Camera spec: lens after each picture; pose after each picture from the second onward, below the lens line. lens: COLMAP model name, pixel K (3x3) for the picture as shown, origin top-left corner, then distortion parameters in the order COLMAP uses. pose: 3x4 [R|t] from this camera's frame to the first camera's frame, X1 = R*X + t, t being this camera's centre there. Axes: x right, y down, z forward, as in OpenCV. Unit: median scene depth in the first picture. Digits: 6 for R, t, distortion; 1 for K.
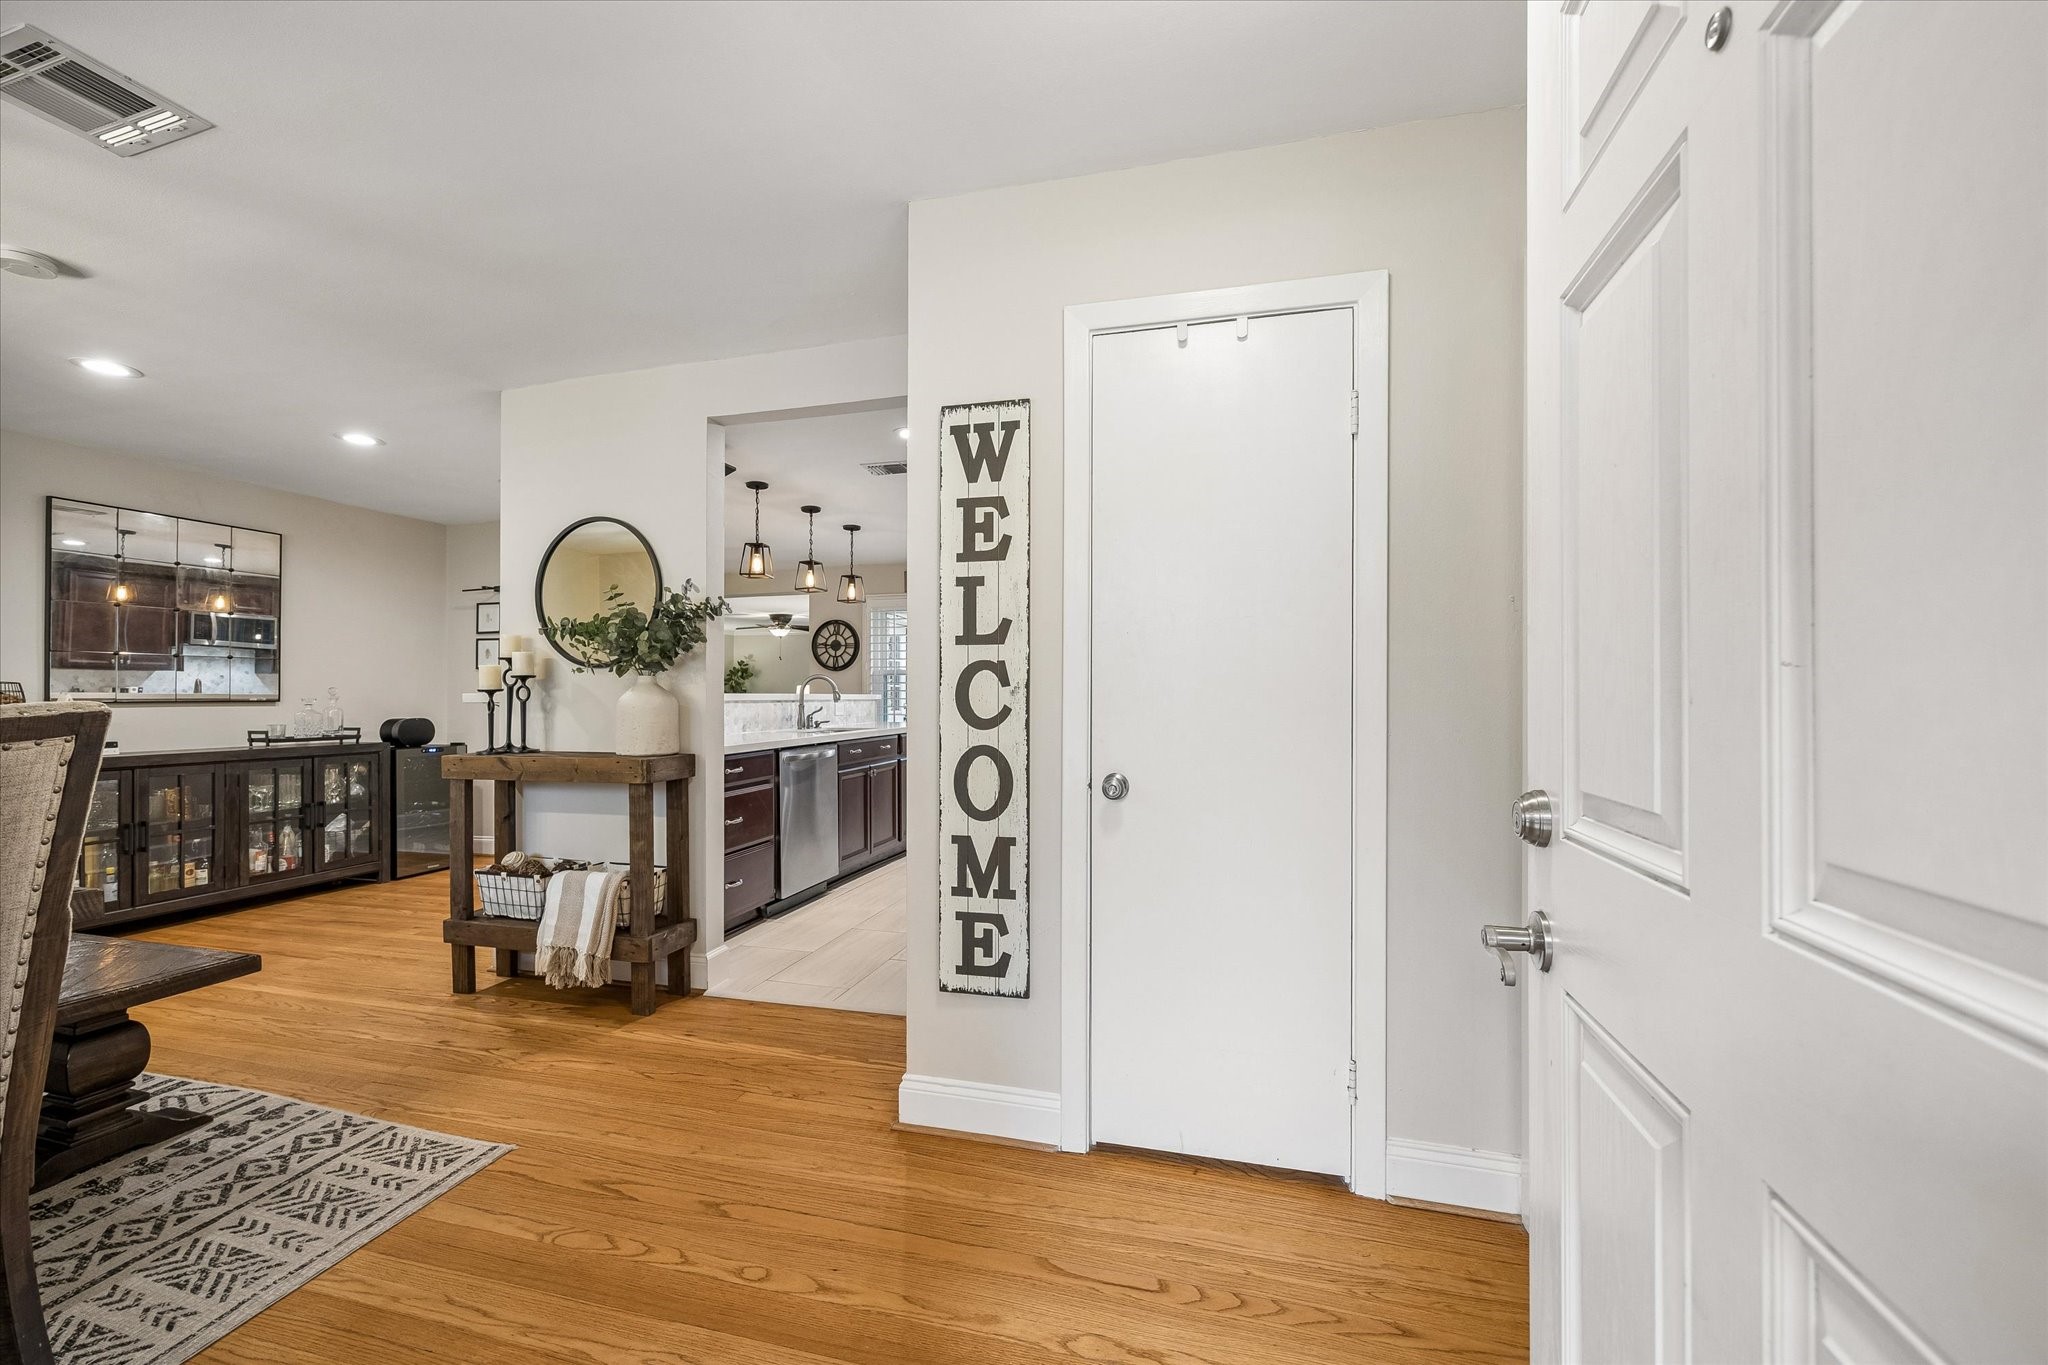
lens RADIAL K [[810.1, 0, 1006.9], [0, 810.1, 696.8], [0, 0, 1]] dist [-0.003391, -0.000130]
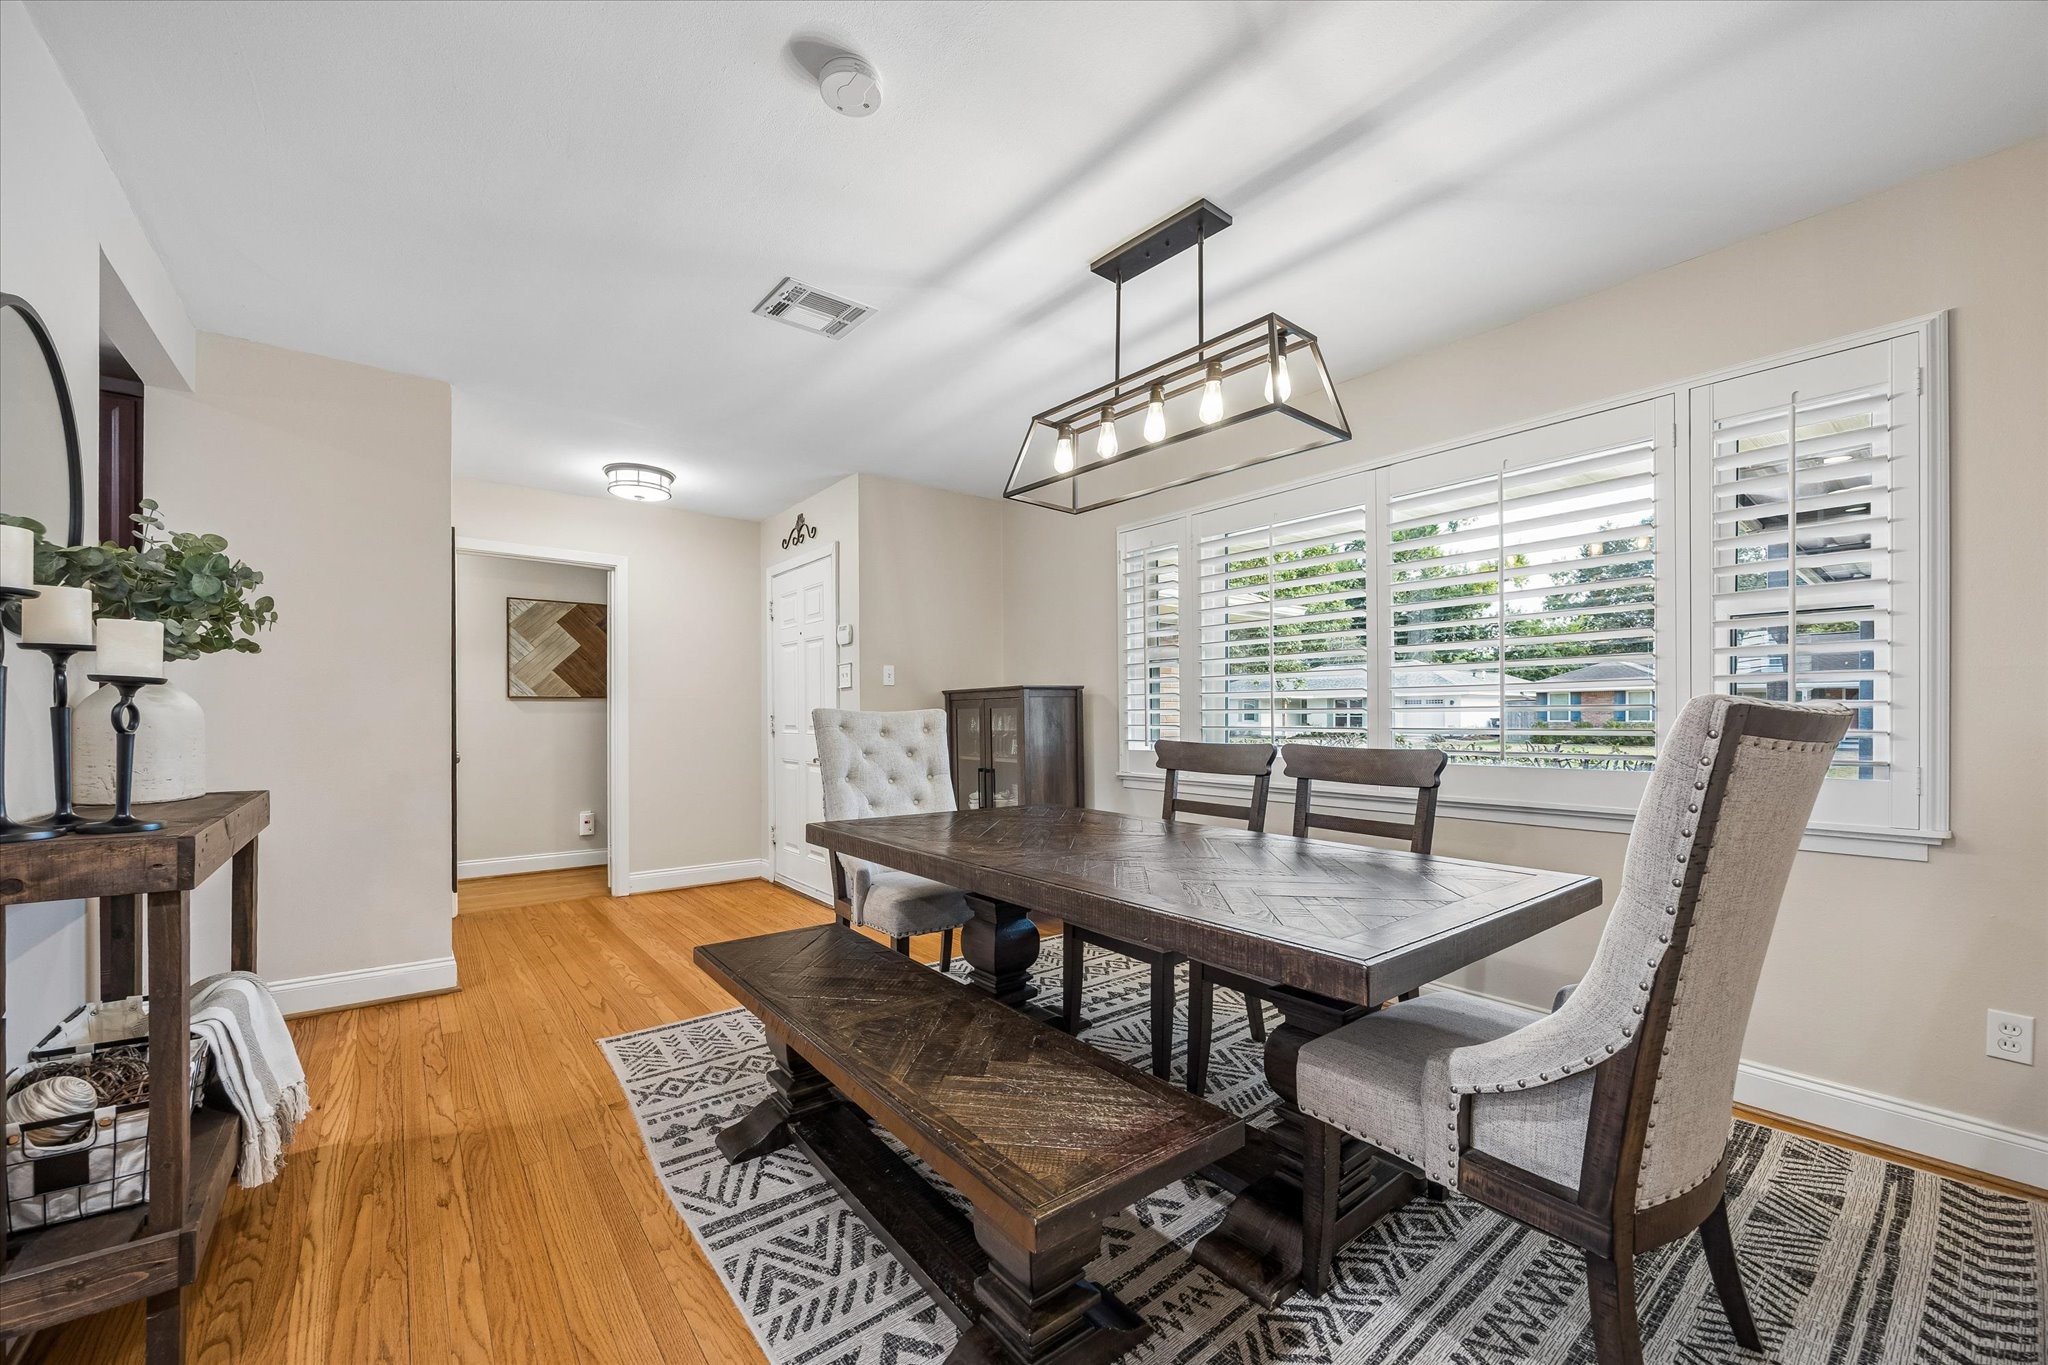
lens RADIAL K [[782.3, 0, 1030.4], [0, 782.3, 707.8], [0, 0, 1]] dist [-0.004670, 0.000487]
pose [[-0.813004, 0.011969, 0.582134, -0.855534], [0.001857, 0.999837, -0.017963, 0.015223], [-0.582255, -0.013523, -0.812894, 0.720666]]
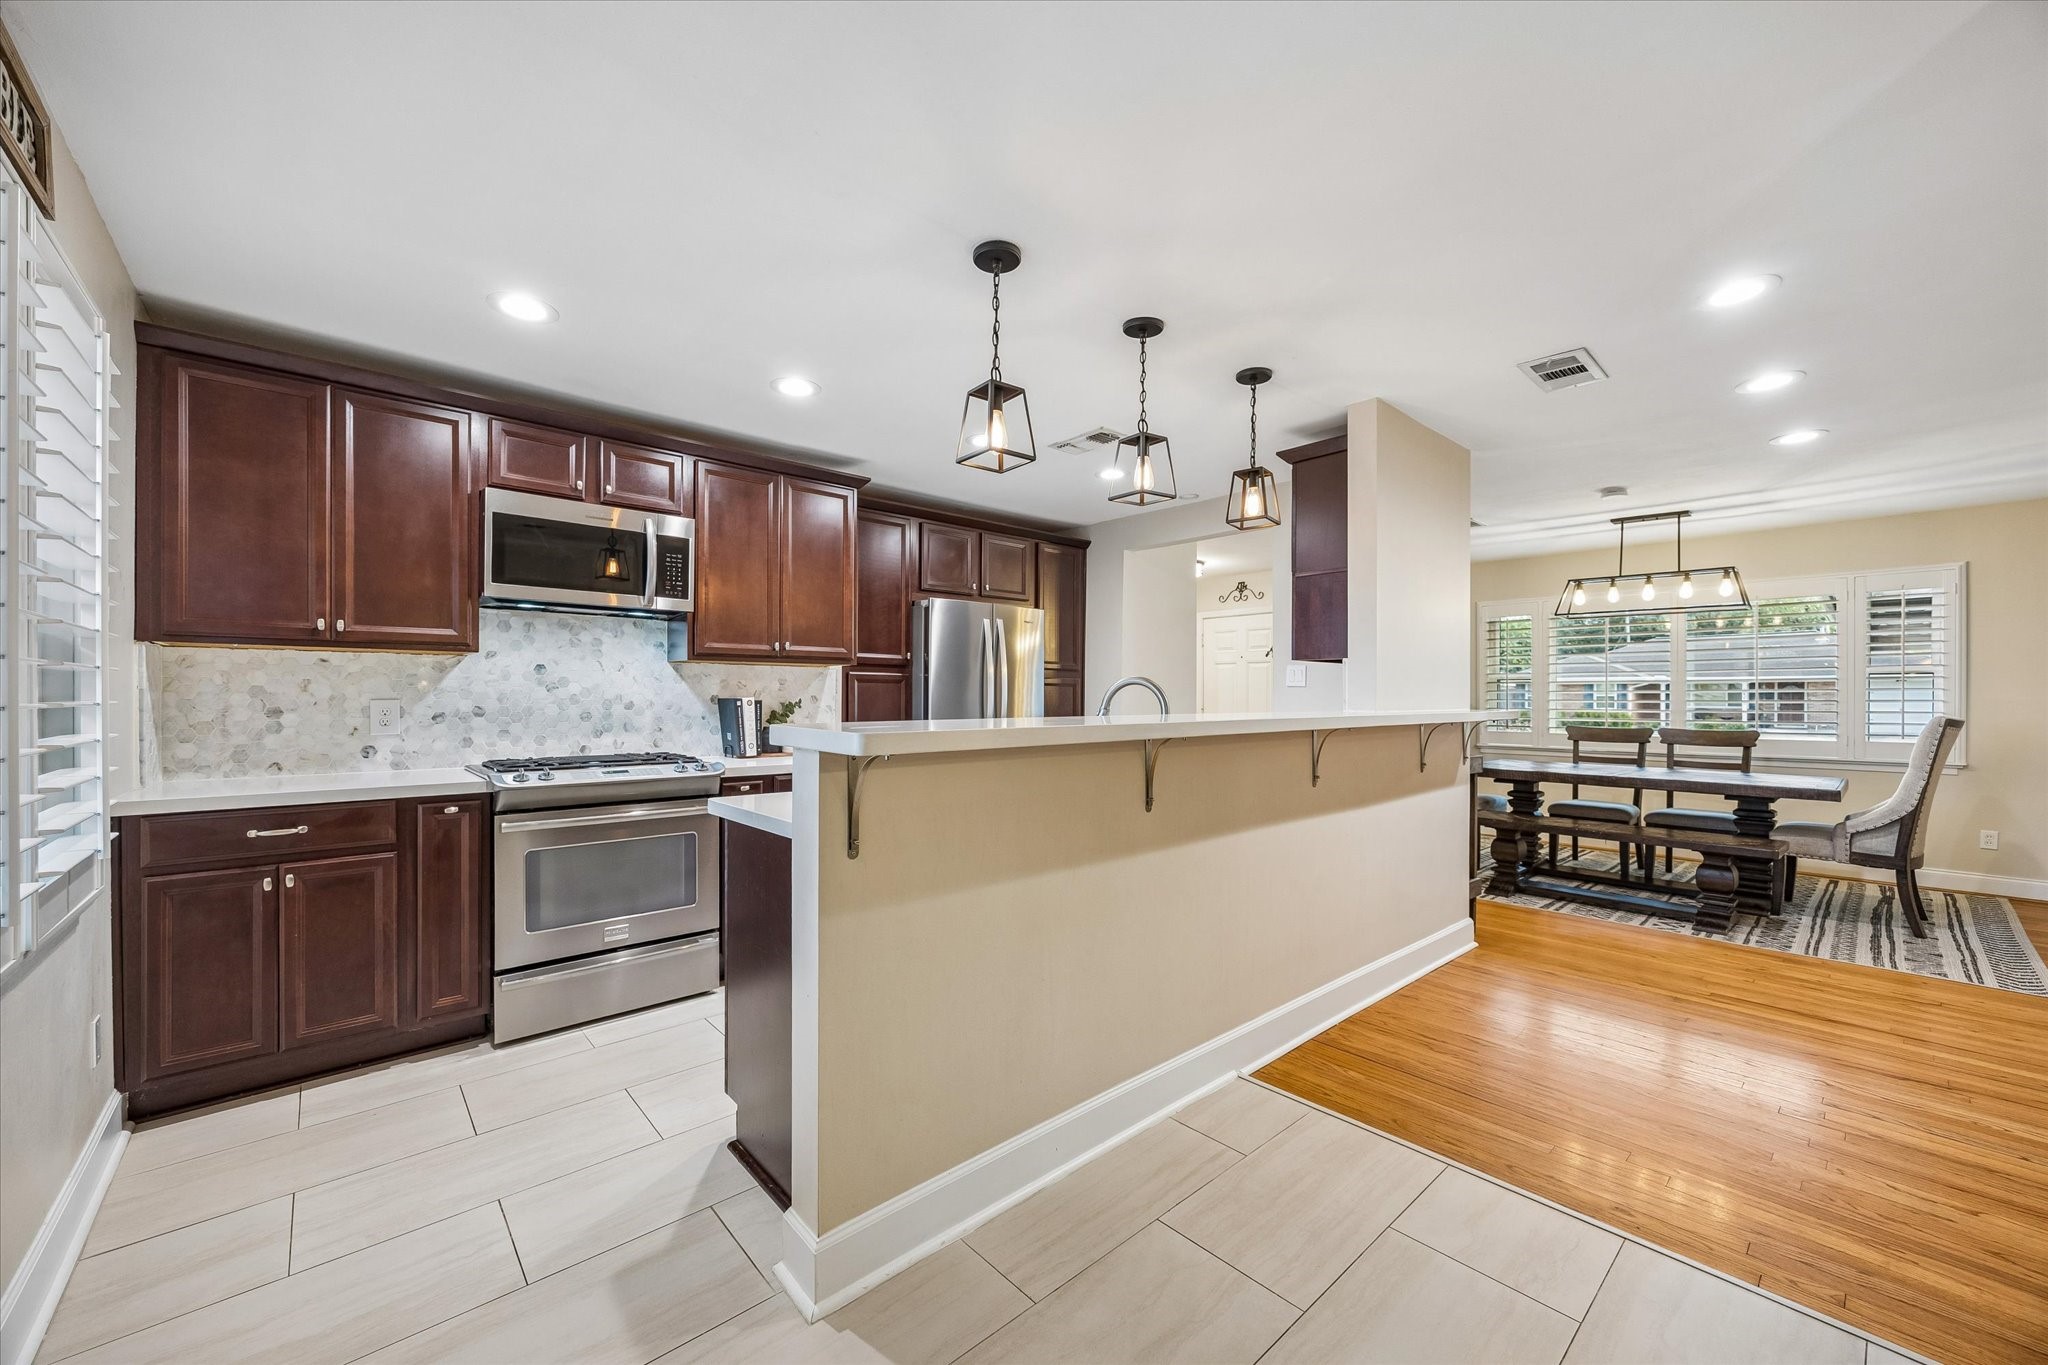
lens RADIAL K [[782.3, 0, 1011.6], [0, 782.3, 693.3], [0, 0, 1]] dist [-0.004670, 0.000487]
pose [[-0.840186, 0.006749, 0.542256, -0.502389], [0.001923, 0.999953, -0.009466, -0.011331], [-0.542294, -0.006910, -0.840160, 1.669785]]
